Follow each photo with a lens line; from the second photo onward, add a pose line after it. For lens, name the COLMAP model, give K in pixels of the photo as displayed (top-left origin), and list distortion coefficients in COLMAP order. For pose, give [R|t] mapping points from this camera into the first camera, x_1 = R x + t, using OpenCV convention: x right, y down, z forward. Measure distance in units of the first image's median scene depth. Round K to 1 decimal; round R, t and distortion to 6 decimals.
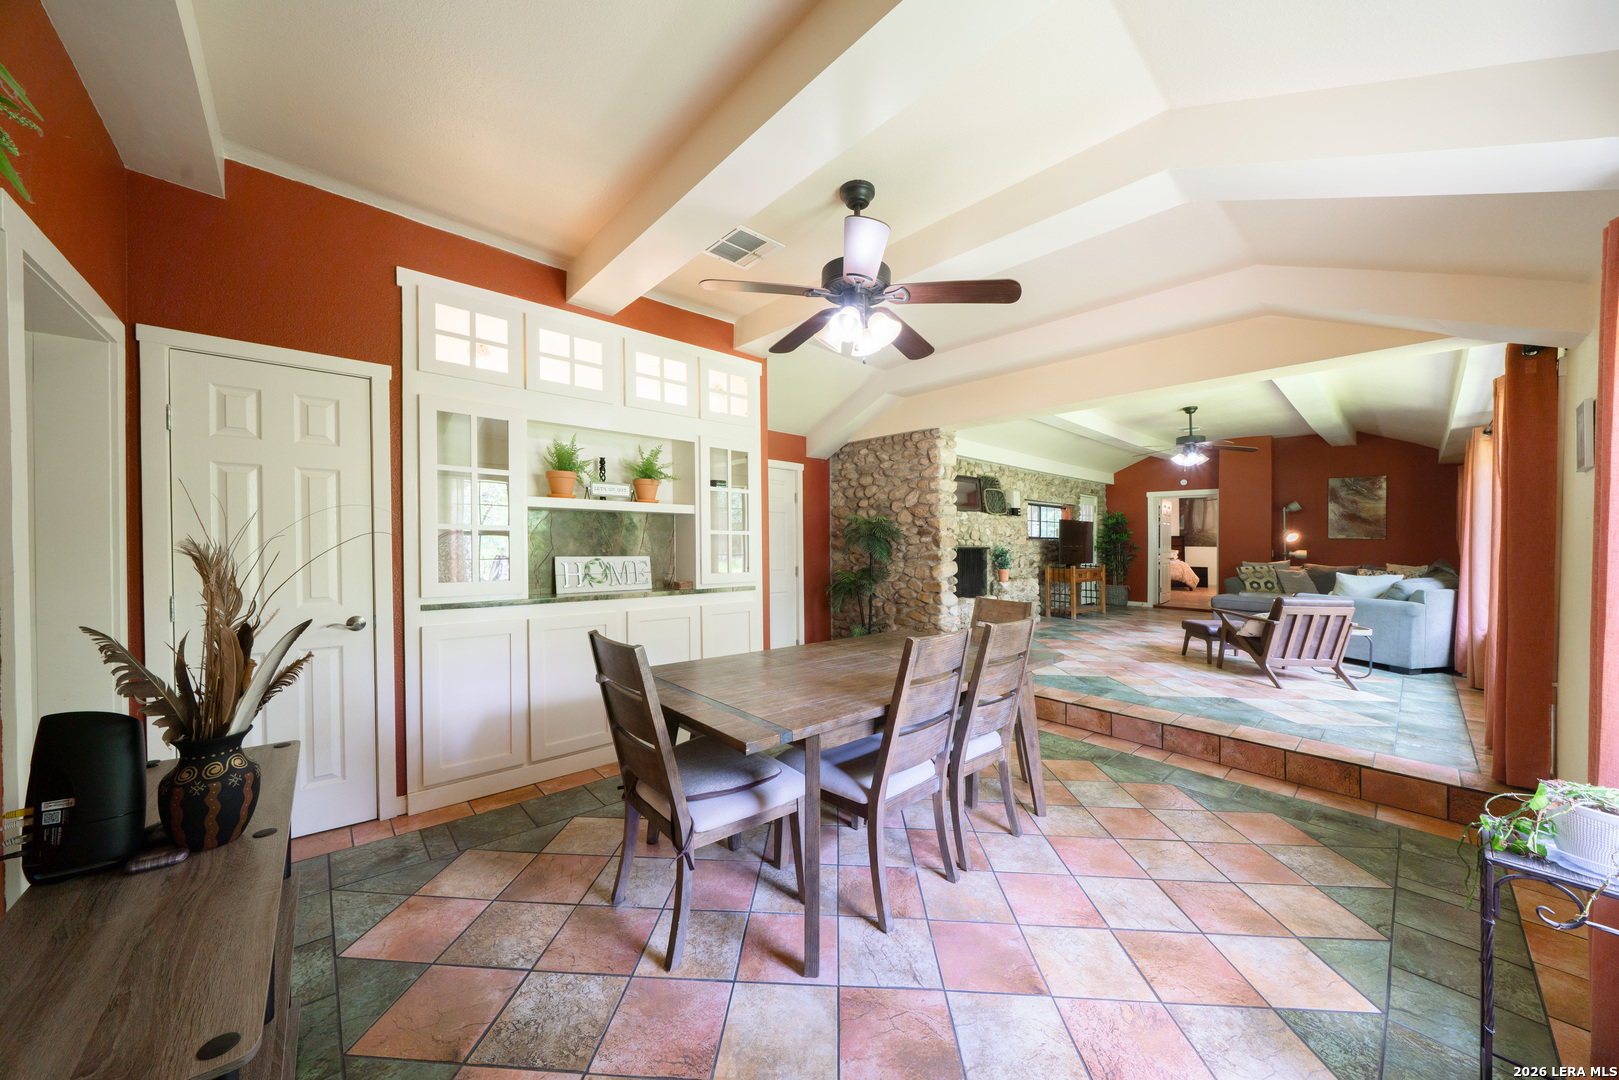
lens RADIAL K [[549.7, 0, 806.2], [0, 549.7, 535.0], [0, 0, 1]] dist [0.001127, 0.000165]
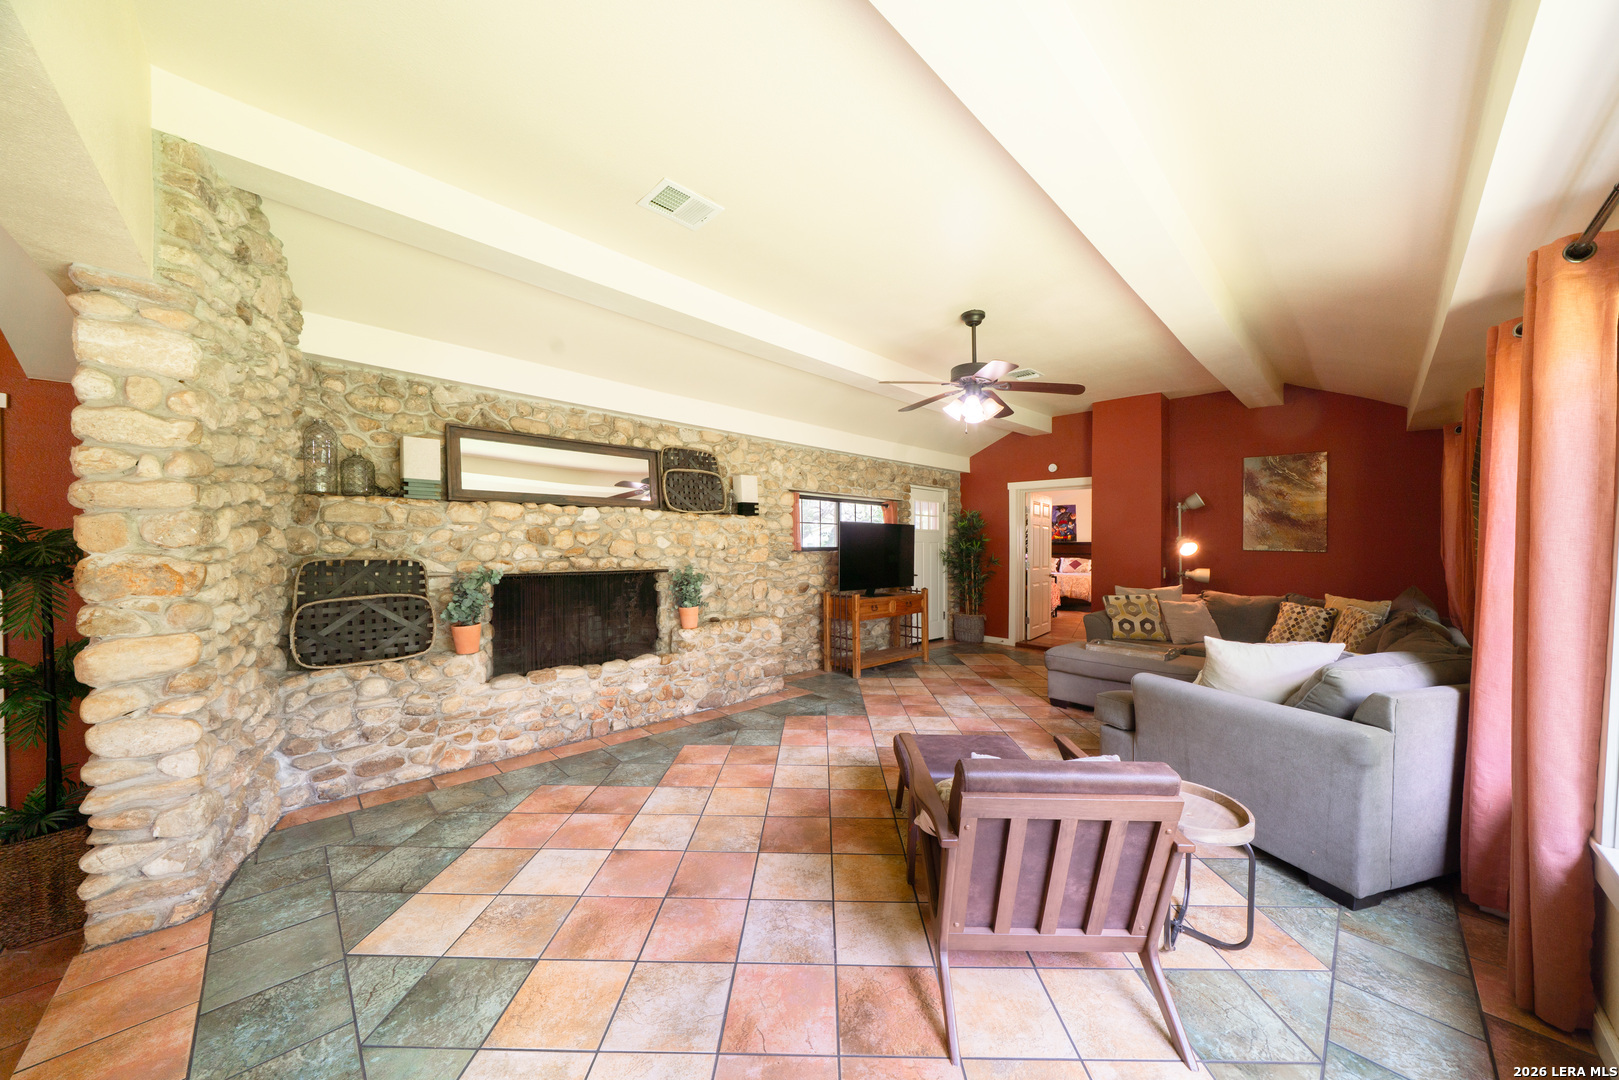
lens RADIAL K [[549.0, 0, 809.5], [0, 549.0, 540.0], [0, 0, 1]] dist [-0.001077, 0.000010]
pose [[0.999287, -0.001708, 0.037704, 0.429007], [0.001545, 0.999989, 0.004362, -0.009892], [-0.037711, -0.004300, 0.999279, 0.386603]]
